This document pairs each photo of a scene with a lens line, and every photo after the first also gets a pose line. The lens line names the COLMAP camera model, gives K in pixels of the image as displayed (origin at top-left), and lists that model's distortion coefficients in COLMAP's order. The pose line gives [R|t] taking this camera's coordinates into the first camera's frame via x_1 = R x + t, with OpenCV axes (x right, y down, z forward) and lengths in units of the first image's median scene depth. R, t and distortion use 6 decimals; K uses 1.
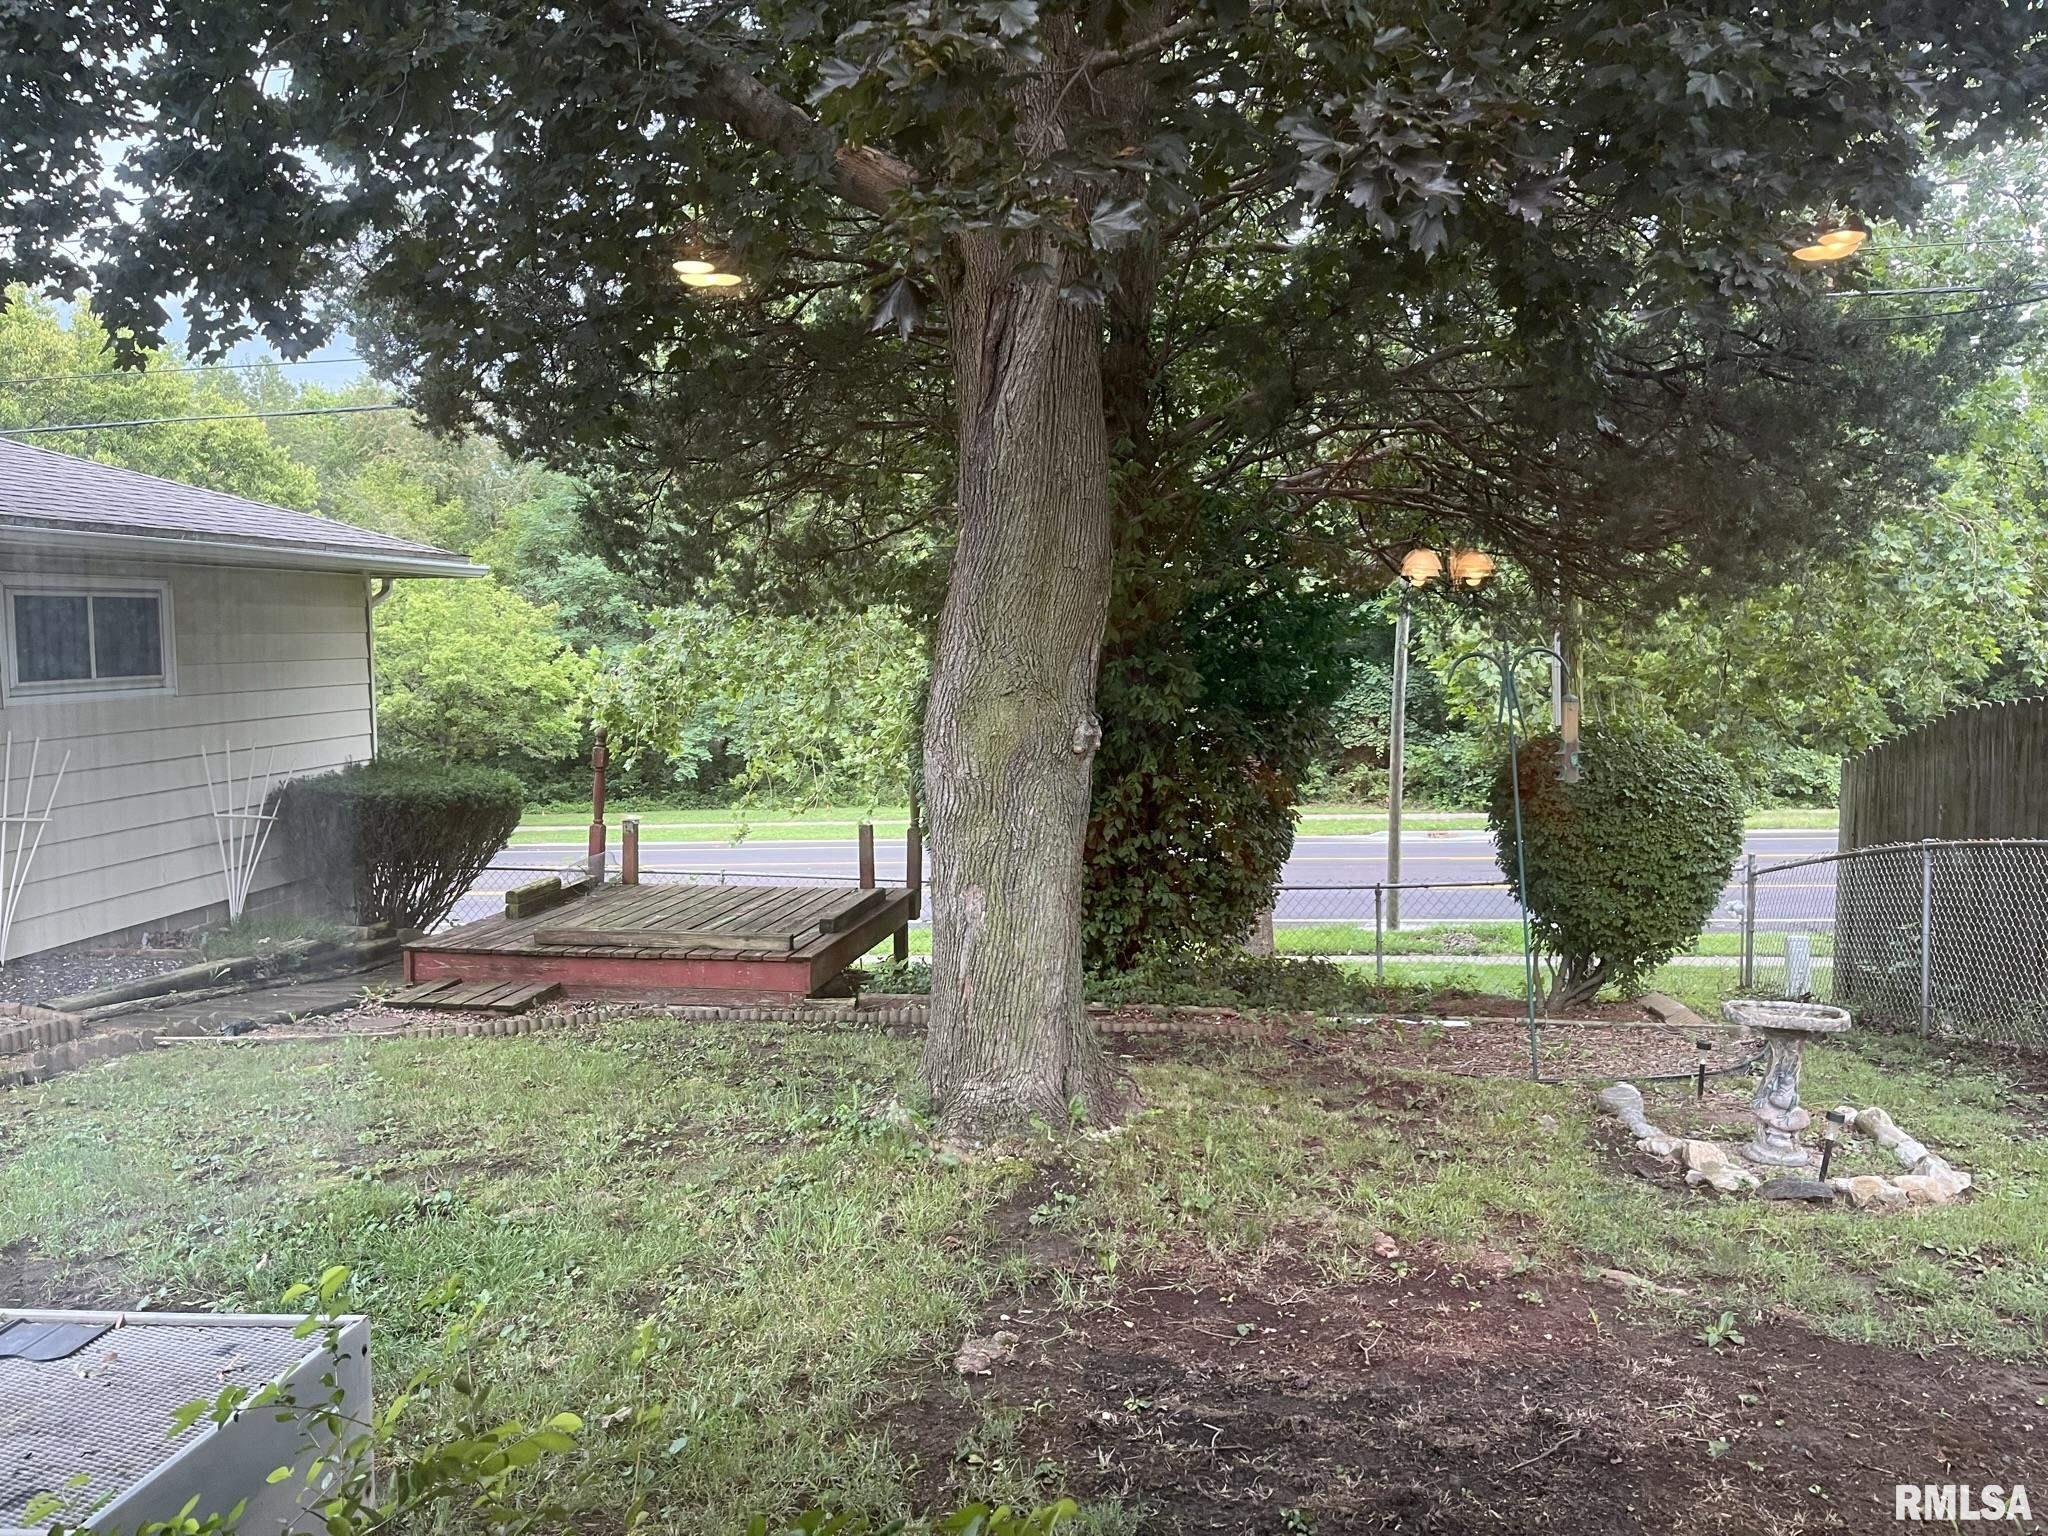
lens RADIAL K [[1572.9, 0, 1034.6], [0, 1572.9, 752.7], [0, 0, 1]] dist [0.075643, -0.112339]
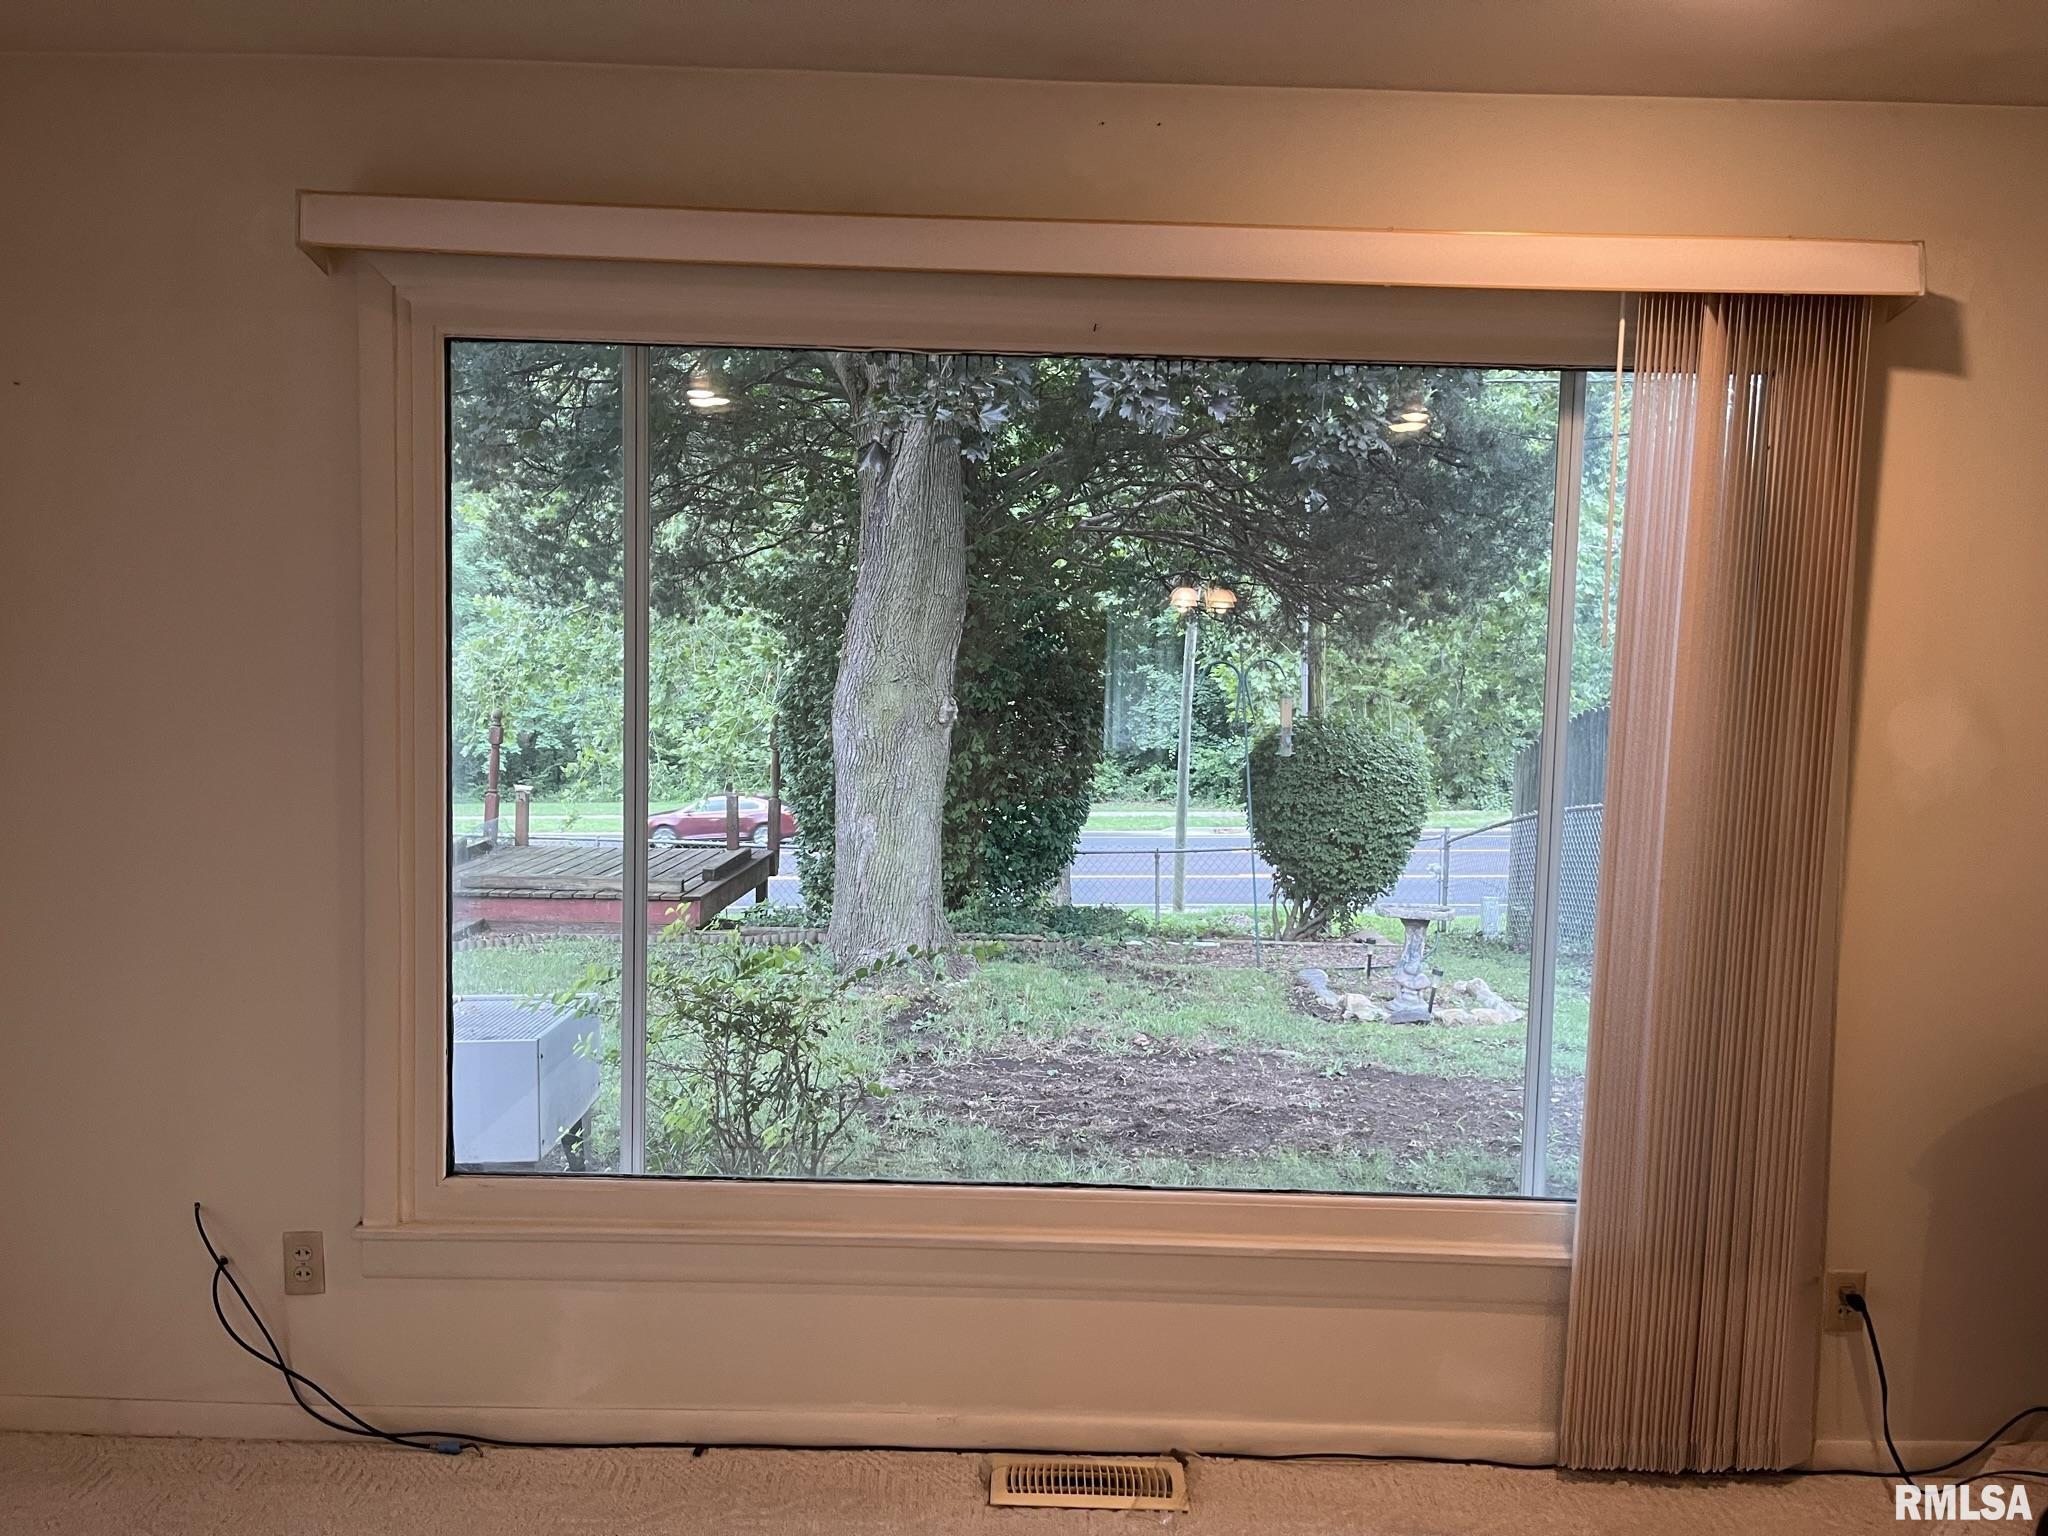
lens RADIAL K [[1547.5, 0, 1038.8], [0, 1547.5, 775.0], [0, 0, 1]] dist [0.077532, -0.108610]
pose [[0.991792, 0.013036, 0.127193, -0.034791], [-0.014702, 0.999818, 0.012173, 0.015750], [-0.127011, -0.013943, 0.991803, -0.228066]]
